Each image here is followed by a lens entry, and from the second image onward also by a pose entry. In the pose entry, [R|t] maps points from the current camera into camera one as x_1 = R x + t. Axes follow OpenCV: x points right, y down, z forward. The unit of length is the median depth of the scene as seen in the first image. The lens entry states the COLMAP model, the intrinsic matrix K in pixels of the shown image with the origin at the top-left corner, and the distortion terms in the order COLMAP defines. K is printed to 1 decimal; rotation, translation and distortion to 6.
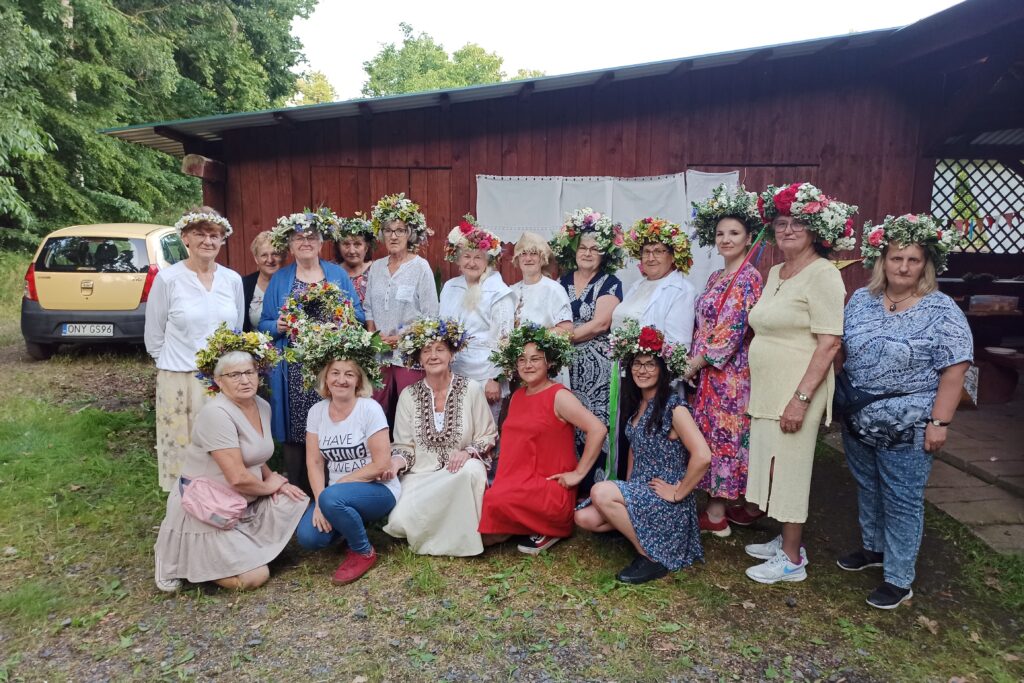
lens RADIAL K [[757.6, 0, 511.9], [0, 757.6, 335.5], [0, 0, 1]] dist [0.049062, -0.040868]
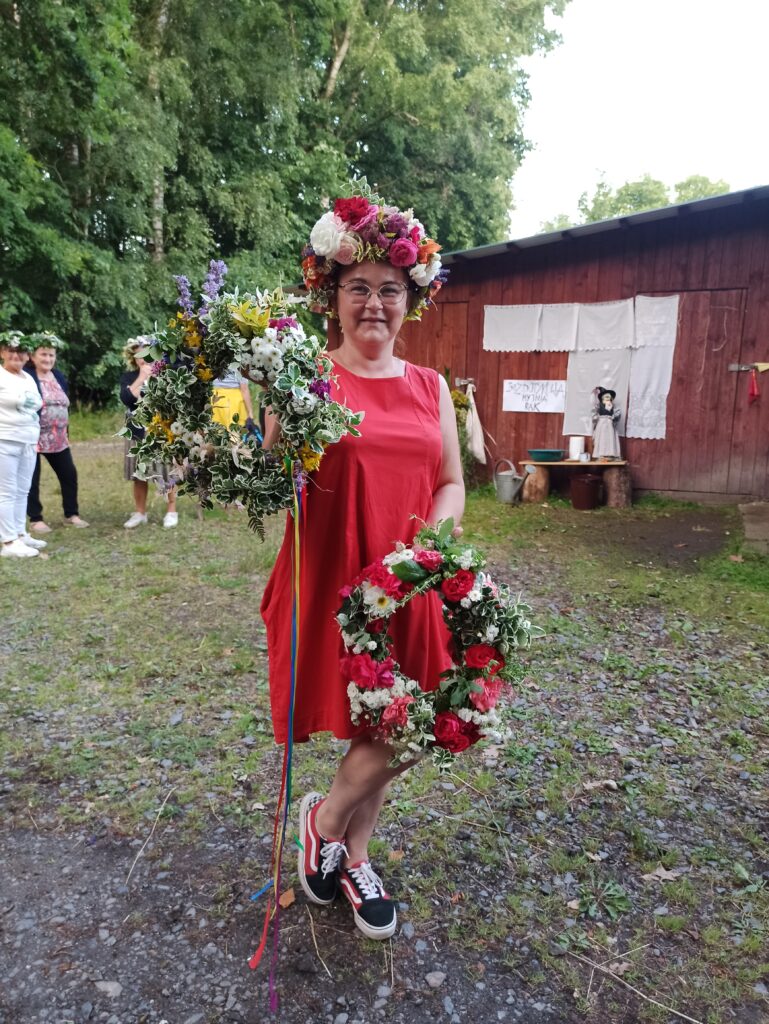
lens RADIAL K [[758.4, 0, 384.5], [0, 758.4, 512.0], [0, 0, 1]] dist [0.027228, -0.027524]
pose [[0.890228, 0.085018, -0.447512, 0.323833], [-0.065017, 0.996085, 0.059900, 0.078860], [0.450852, -0.024229, 0.892270, -0.293996]]
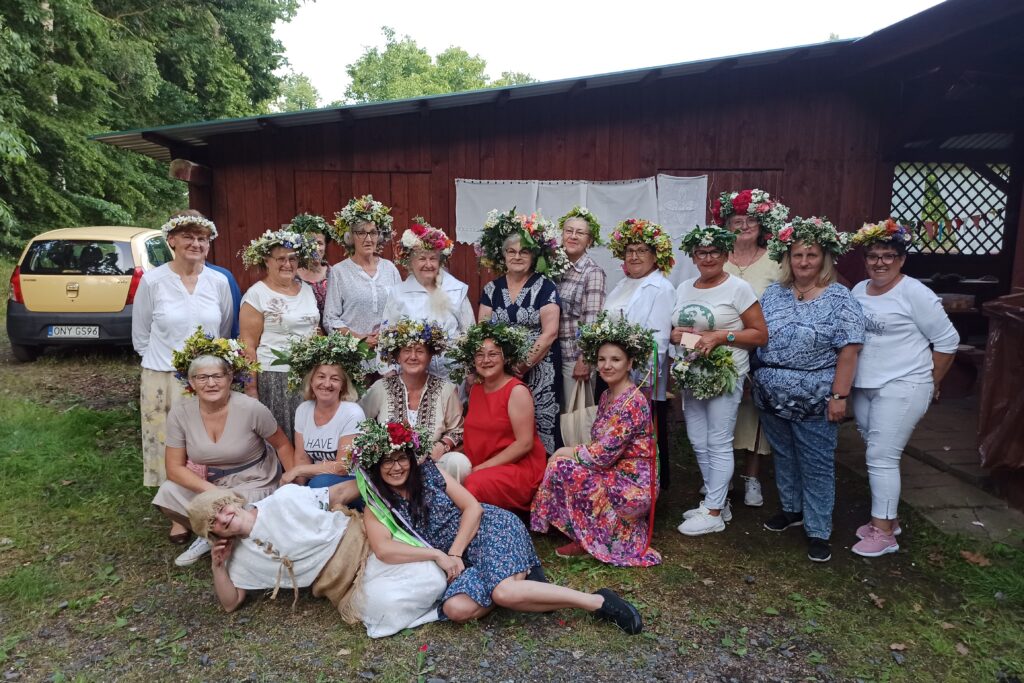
lens RADIAL K [[755.7, 0, 512.0], [0, 755.7, 341.5], [0, 0, 1]] dist [0.053642, -0.042705]
pose [[0.999790, -0.004750, 0.019927, 0.005993], [0.004667, 0.999980, 0.004234, 0.004281], [-0.019946, -0.004140, 0.999792, -0.024530]]
